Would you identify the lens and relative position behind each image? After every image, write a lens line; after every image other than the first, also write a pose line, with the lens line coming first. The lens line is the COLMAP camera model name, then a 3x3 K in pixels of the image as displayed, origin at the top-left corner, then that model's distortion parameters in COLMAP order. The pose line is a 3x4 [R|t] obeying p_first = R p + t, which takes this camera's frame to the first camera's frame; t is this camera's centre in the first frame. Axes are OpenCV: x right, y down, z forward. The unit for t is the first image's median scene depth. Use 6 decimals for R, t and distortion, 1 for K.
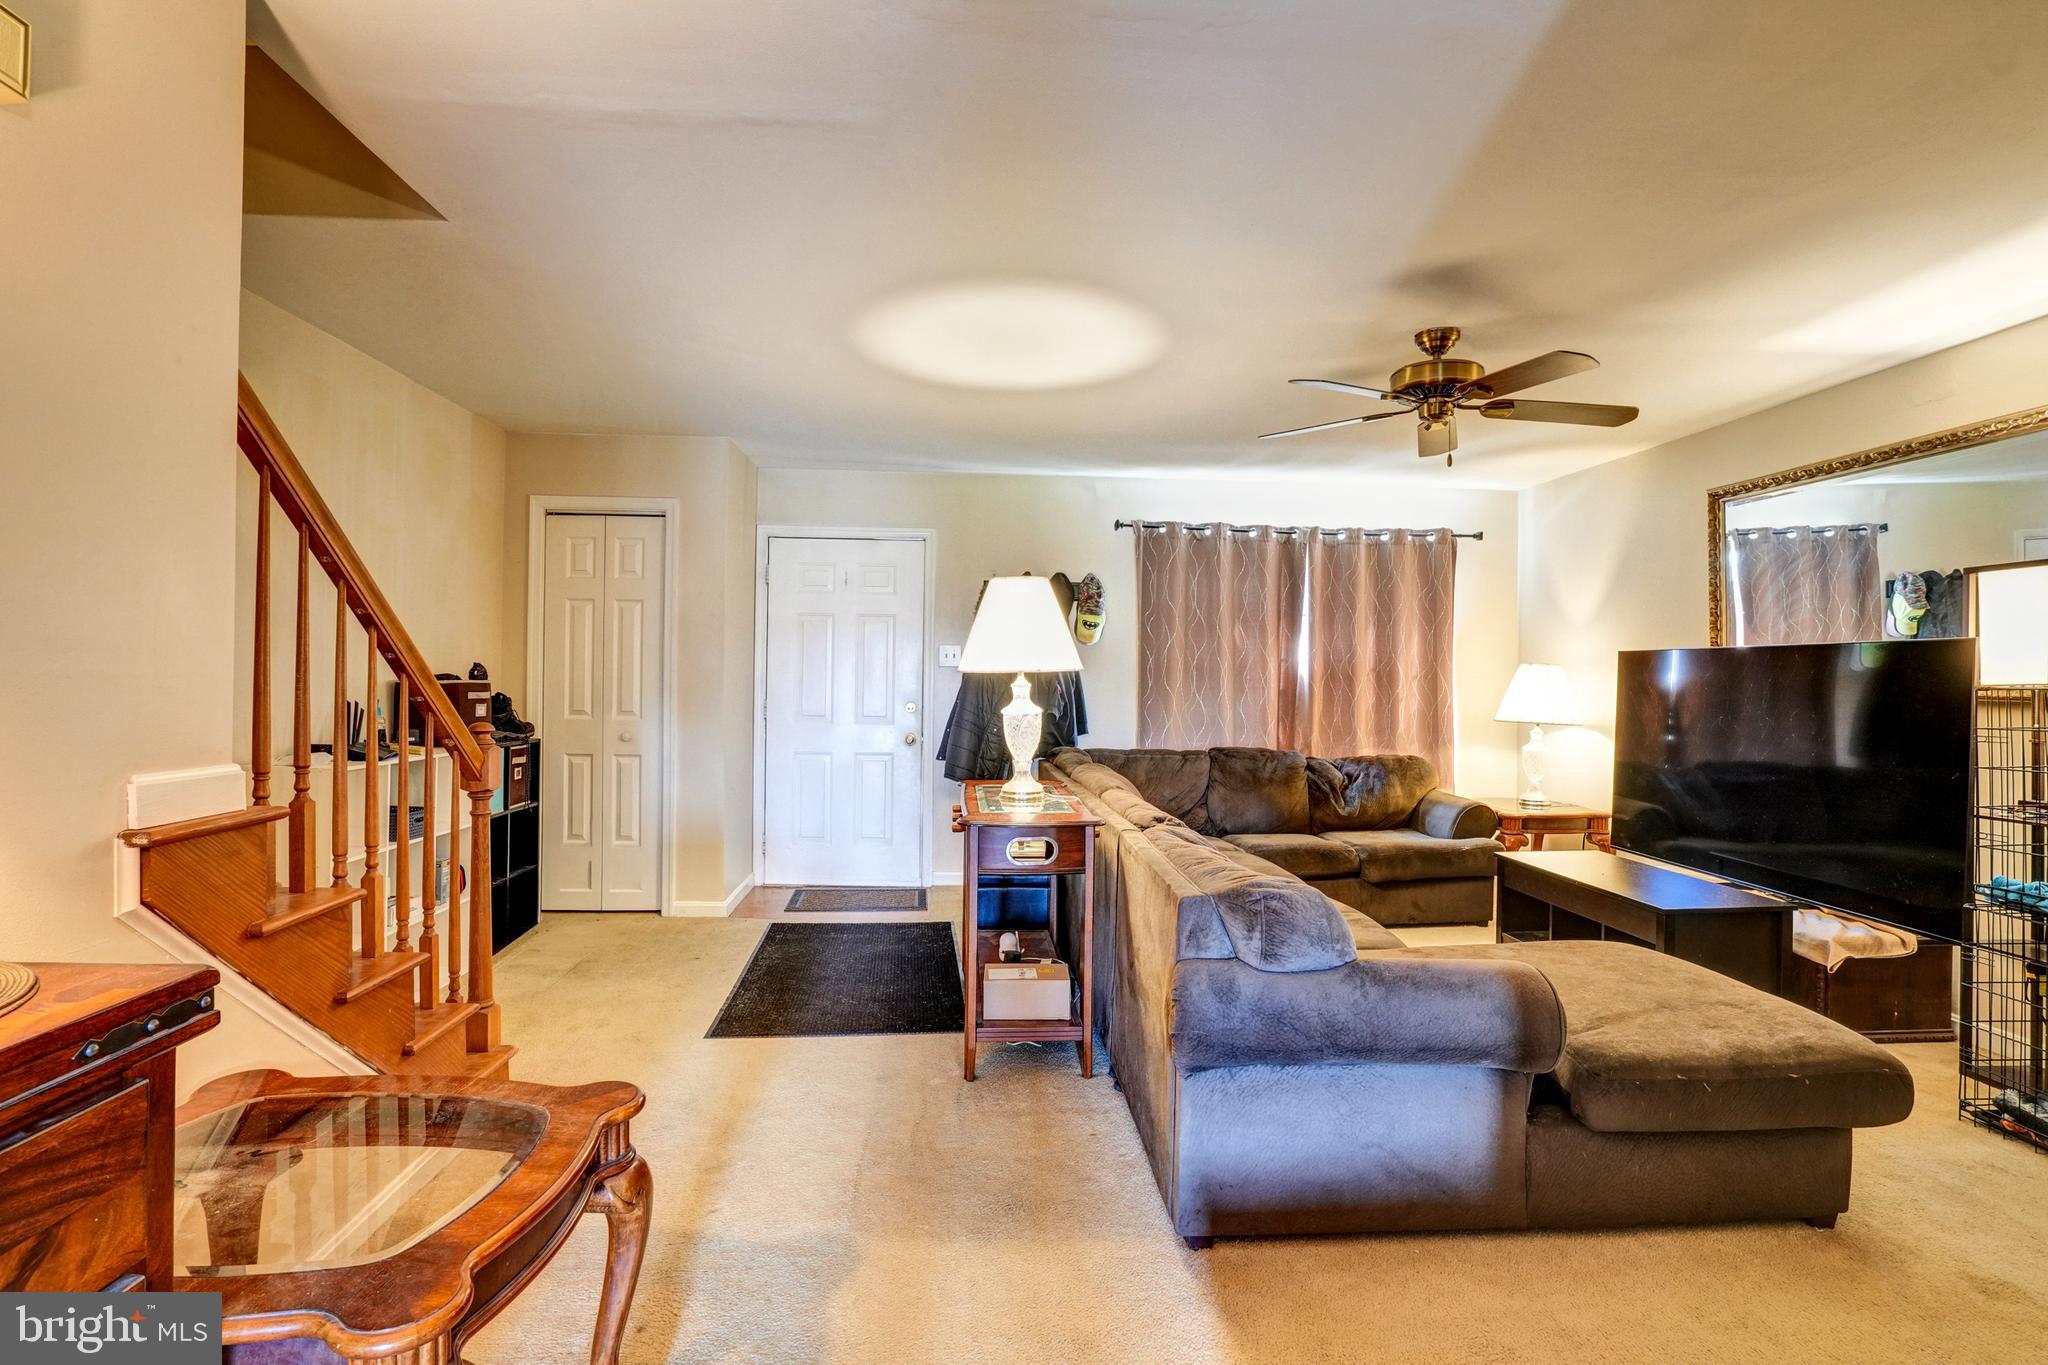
lens RADIAL K [[959.5, 0, 1019.3], [0, 959.5, 681.5], [0, 0, 1]] dist [-0.035674, 0.010414]
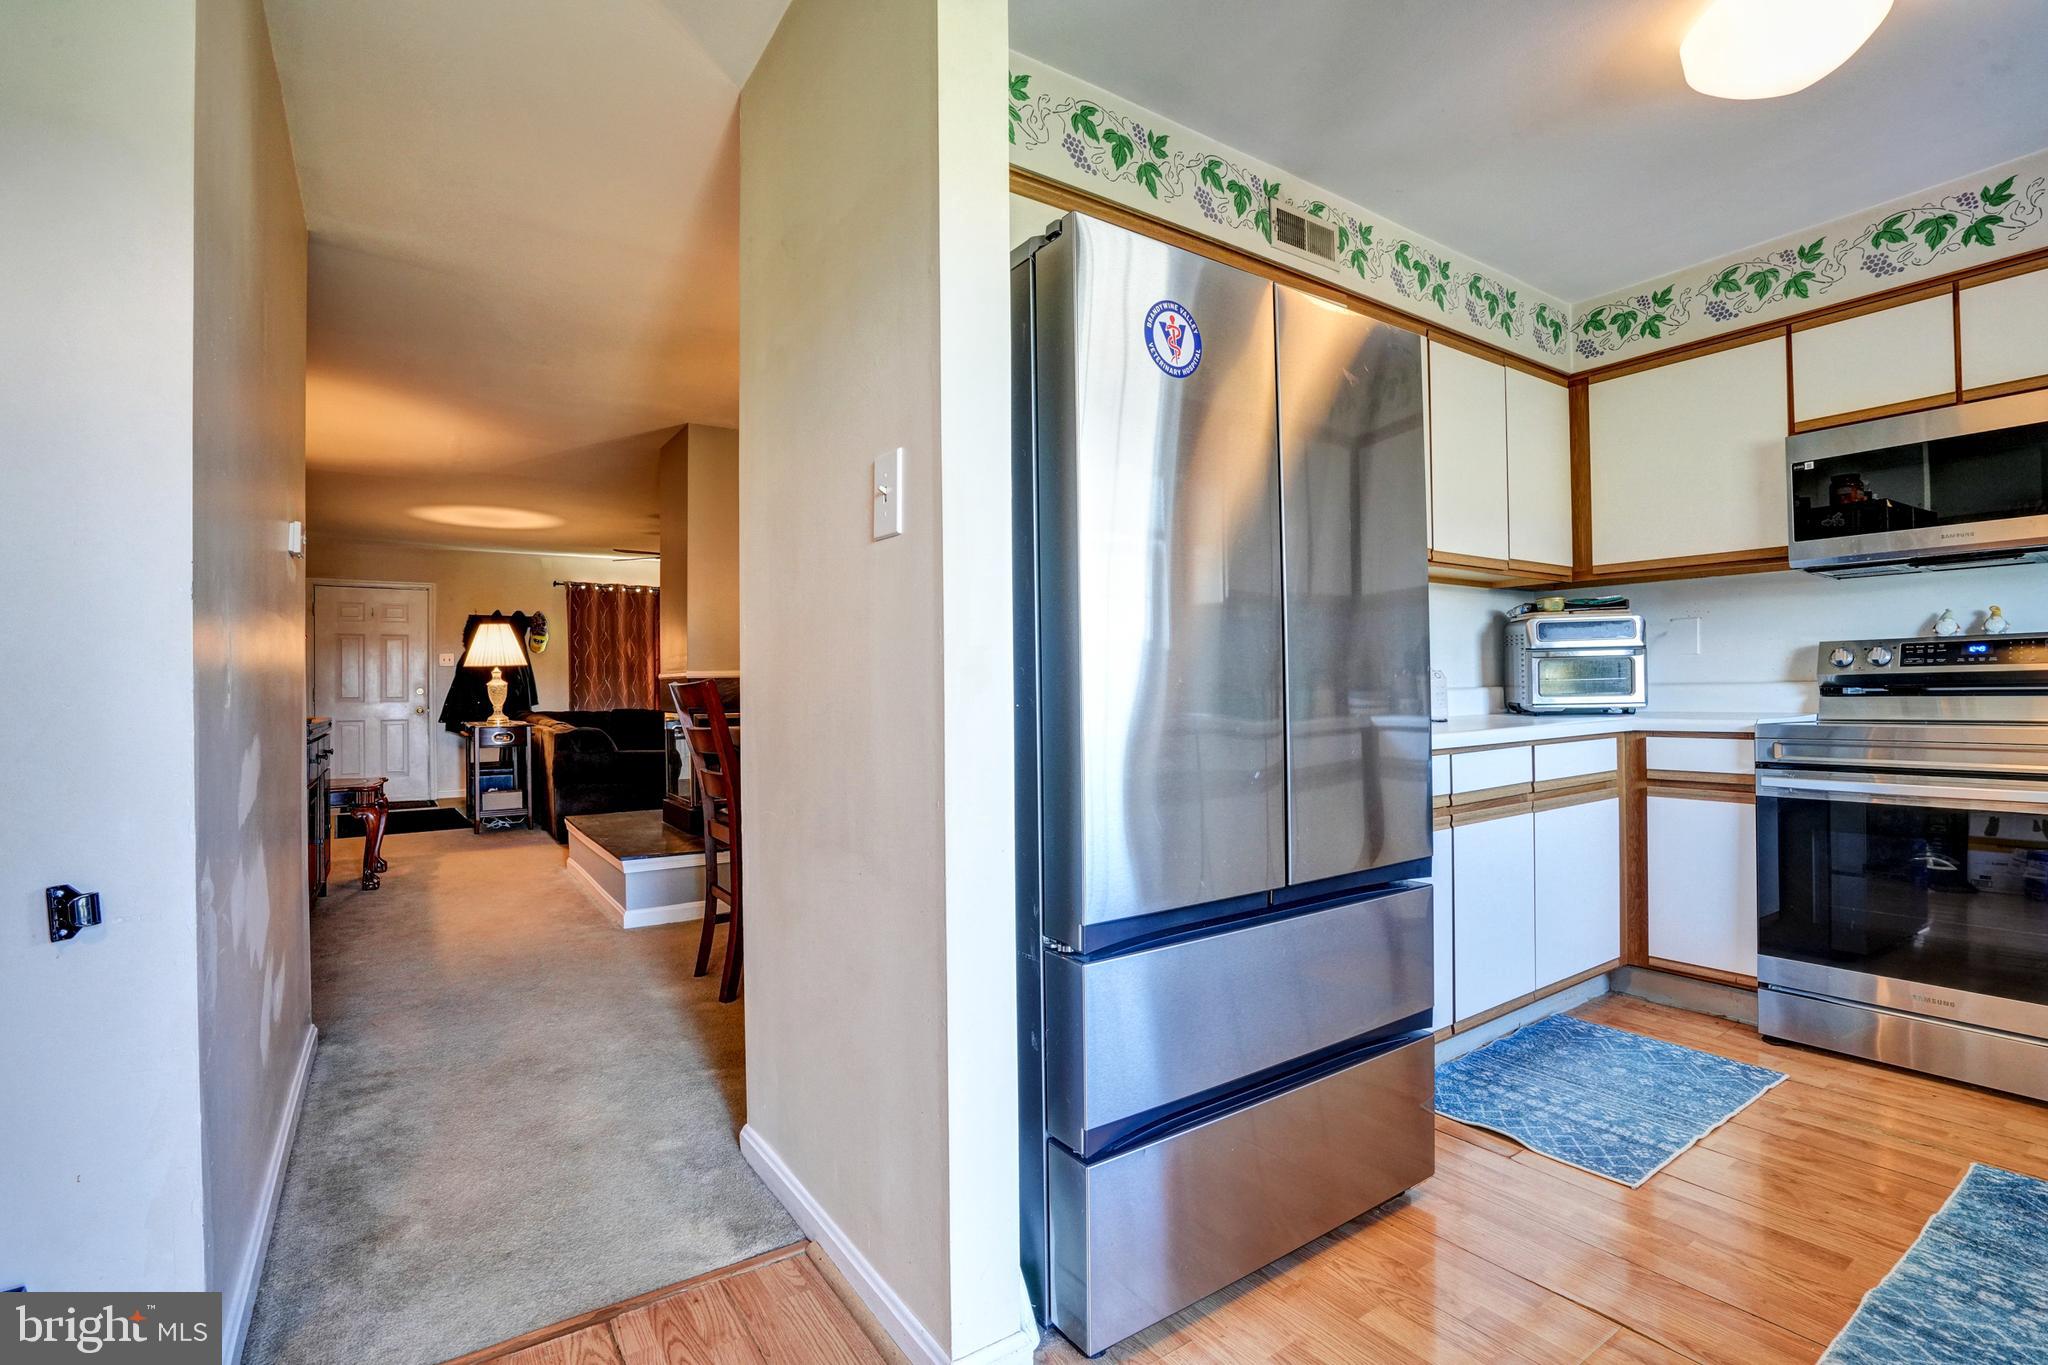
lens RADIAL K [[959.5, 0, 1019.3], [0, 959.5, 681.5], [0, 0, 1]] dist [-0.035674, 0.010414]
pose [[0.871572, -0.019812, 0.489868, -0.013004], [0.020993, 0.999775, 0.003084, 0.027305], [-0.489819, 0.007595, 0.871791, -0.956666]]
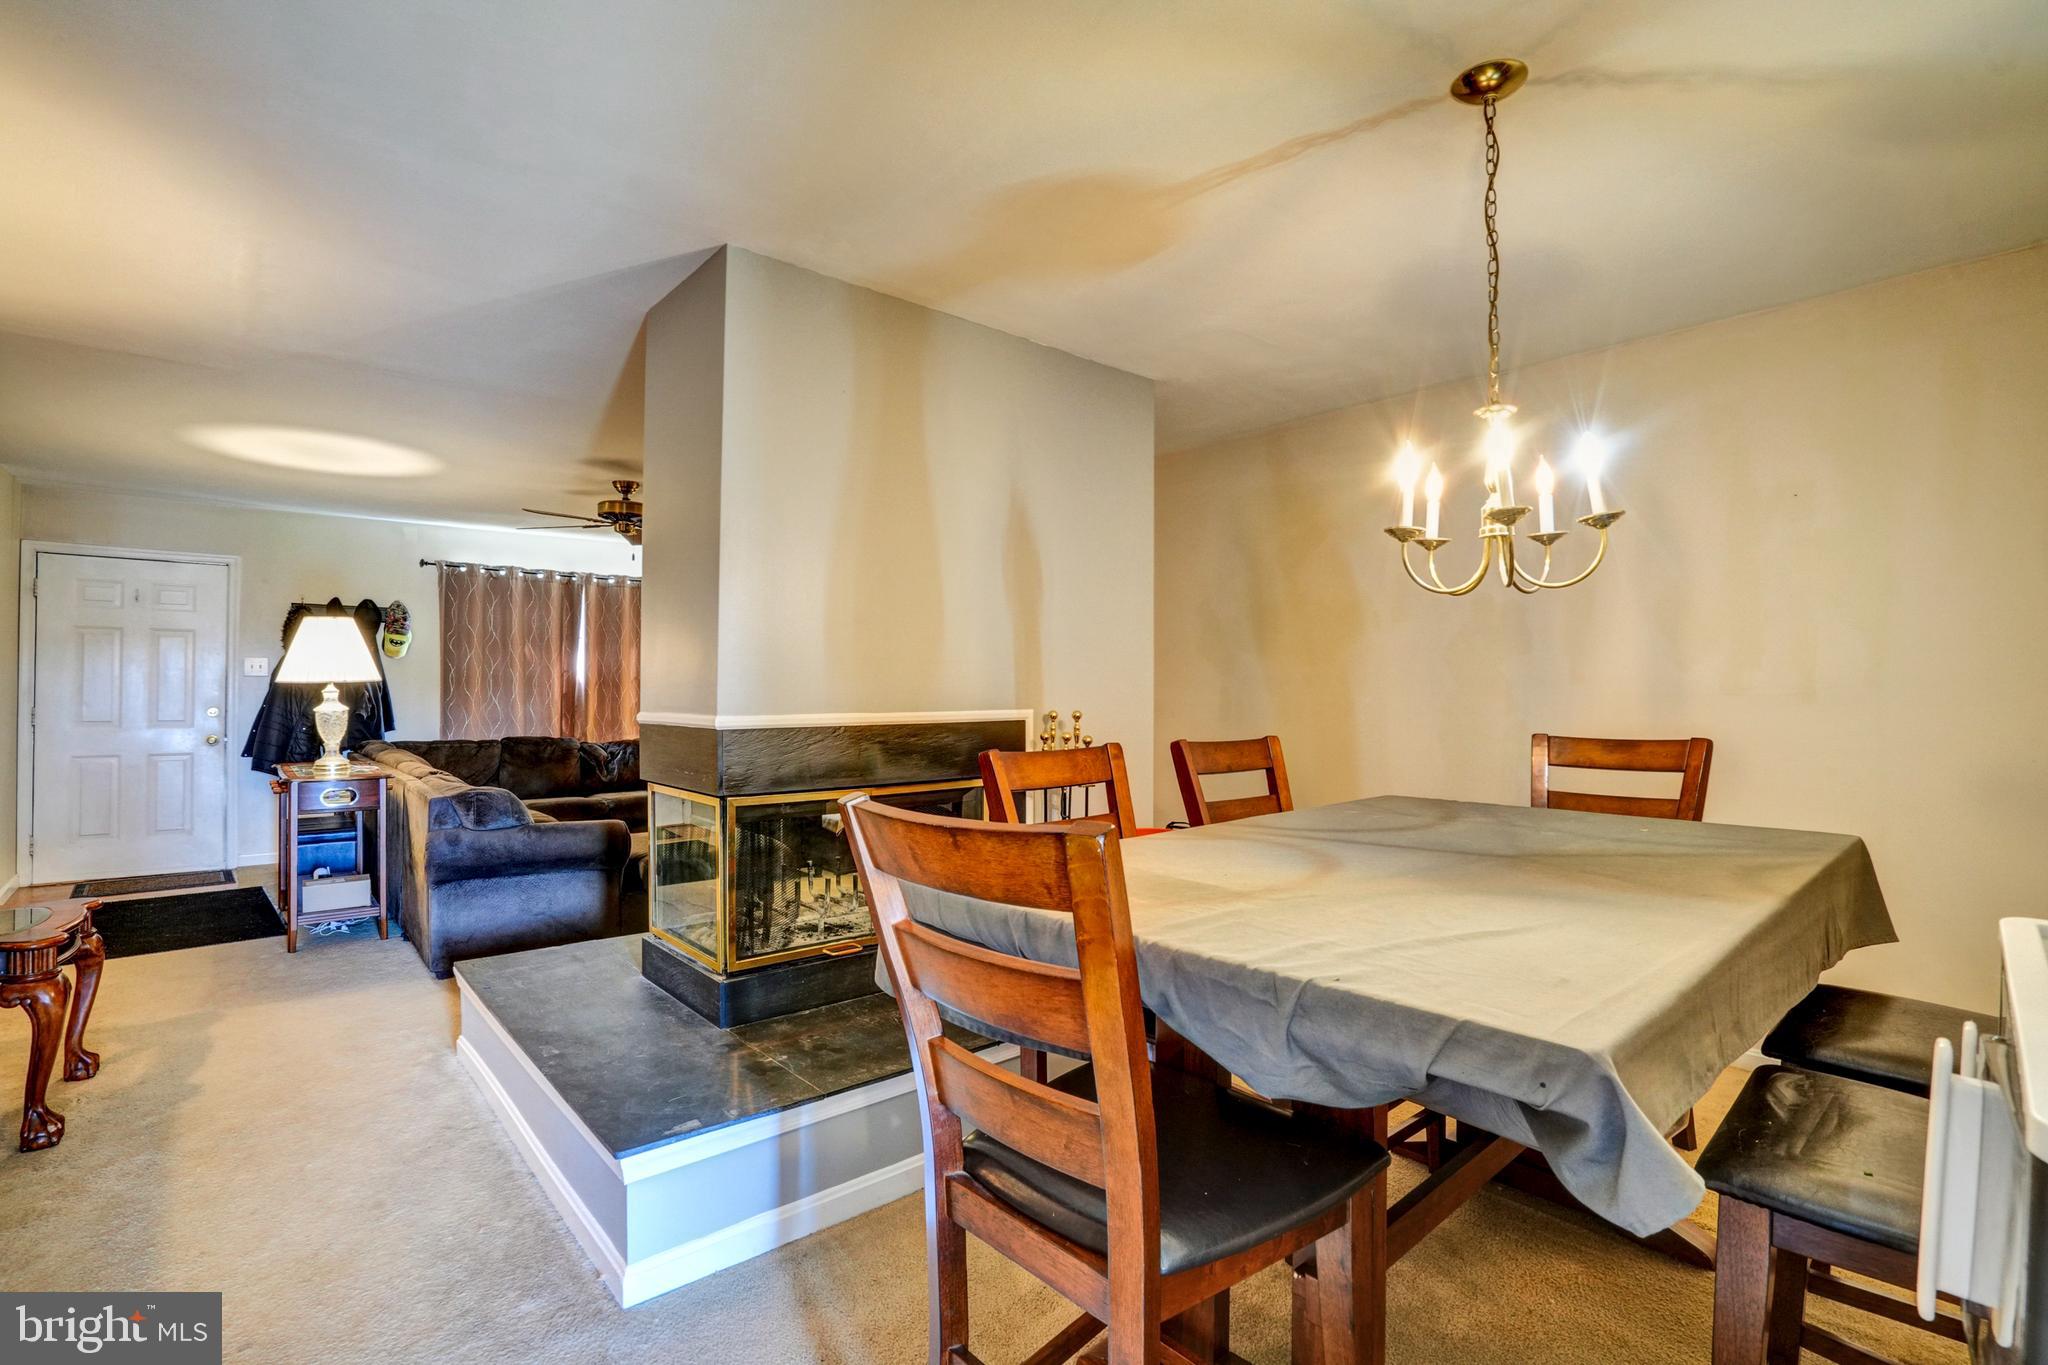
lens RADIAL K [[959.5, 0, 1019.3], [0, 959.5, 681.5], [0, 0, 1]] dist [-0.035674, 0.010414]
pose [[0.805411, -0.003324, 0.592707, -0.003356], [0.005832, 0.999980, -0.002316, -0.001037], [-0.592688, 0.005322, 0.805415, -0.480069]]
